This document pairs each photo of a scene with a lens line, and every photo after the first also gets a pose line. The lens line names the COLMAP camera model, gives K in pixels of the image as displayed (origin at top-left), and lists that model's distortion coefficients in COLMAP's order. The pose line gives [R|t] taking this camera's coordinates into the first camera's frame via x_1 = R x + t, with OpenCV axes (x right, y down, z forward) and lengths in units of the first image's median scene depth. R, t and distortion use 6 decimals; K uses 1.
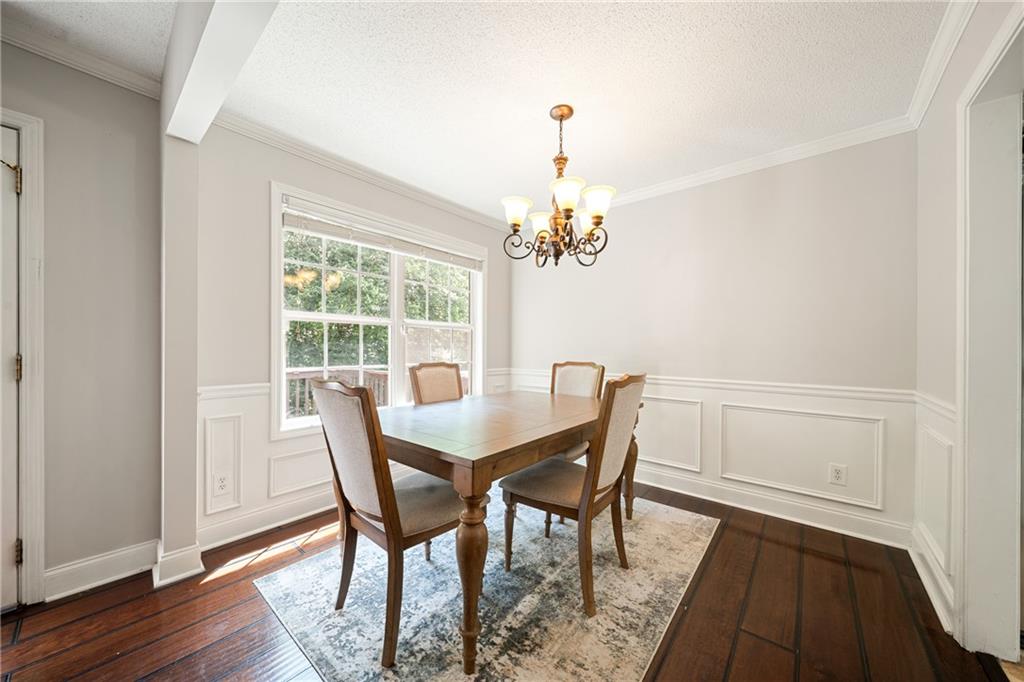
lens RADIAL K [[361.5, 0, 514.5], [0, 361.5, 335.0], [0, 0, 1]] dist [0.001187, 0.000024]
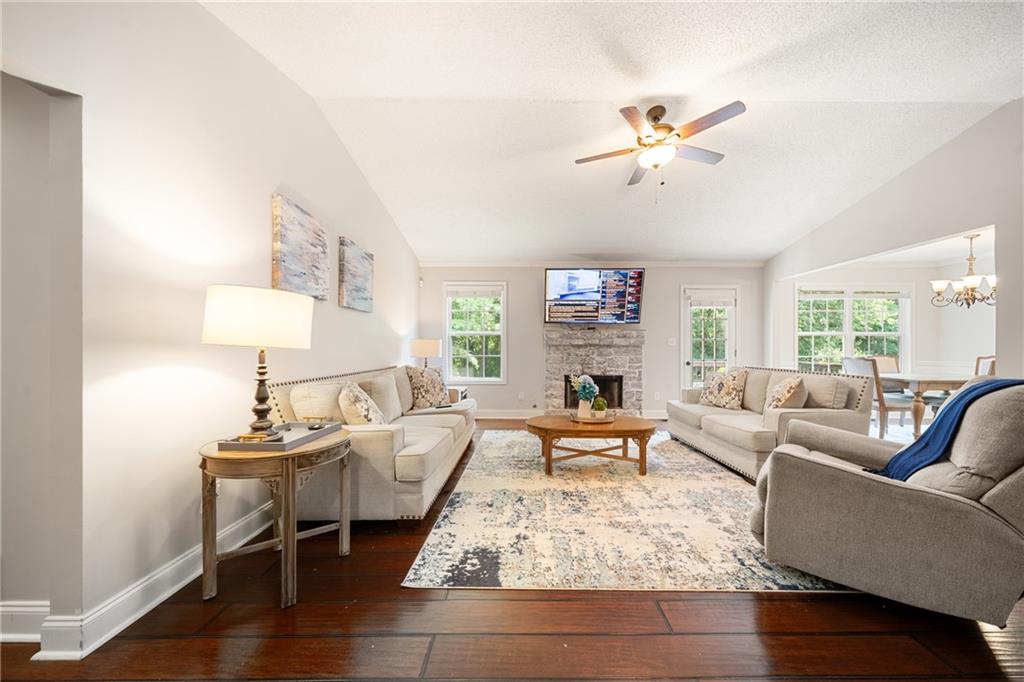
lens RADIAL K [[361.8, 0, 529.0], [0, 361.8, 348.9], [0, 0, 1]] dist [0.001011, 0.000030]
pose [[0.648638, -0.004875, -0.761082, 0.062549], [0.023104, 0.999645, 0.013288, -0.041280], [0.760747, -0.026203, 0.648520, -2.500888]]
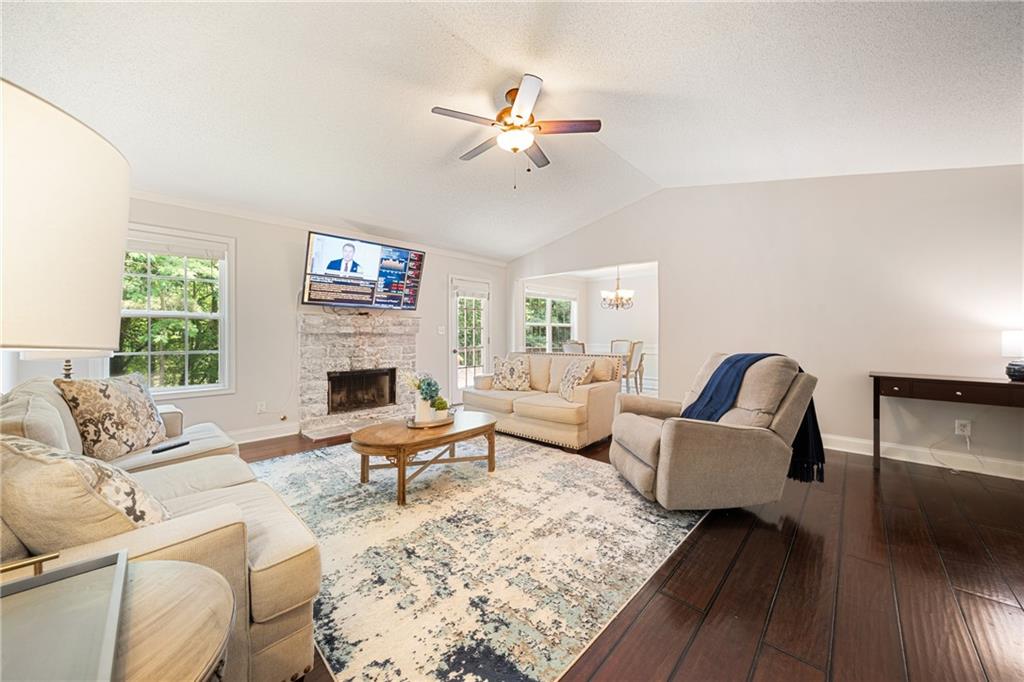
lens RADIAL K [[361.5, 0, 514.5], [0, 361.5, 335.0], [0, 0, 1]] dist [0.001187, 0.000024]
pose [[0.997744, -0.013901, -0.065679, -0.660321], [0.015443, 0.999615, 0.023030, -0.052827], [0.065333, -0.023992, 0.997575, -2.586109]]
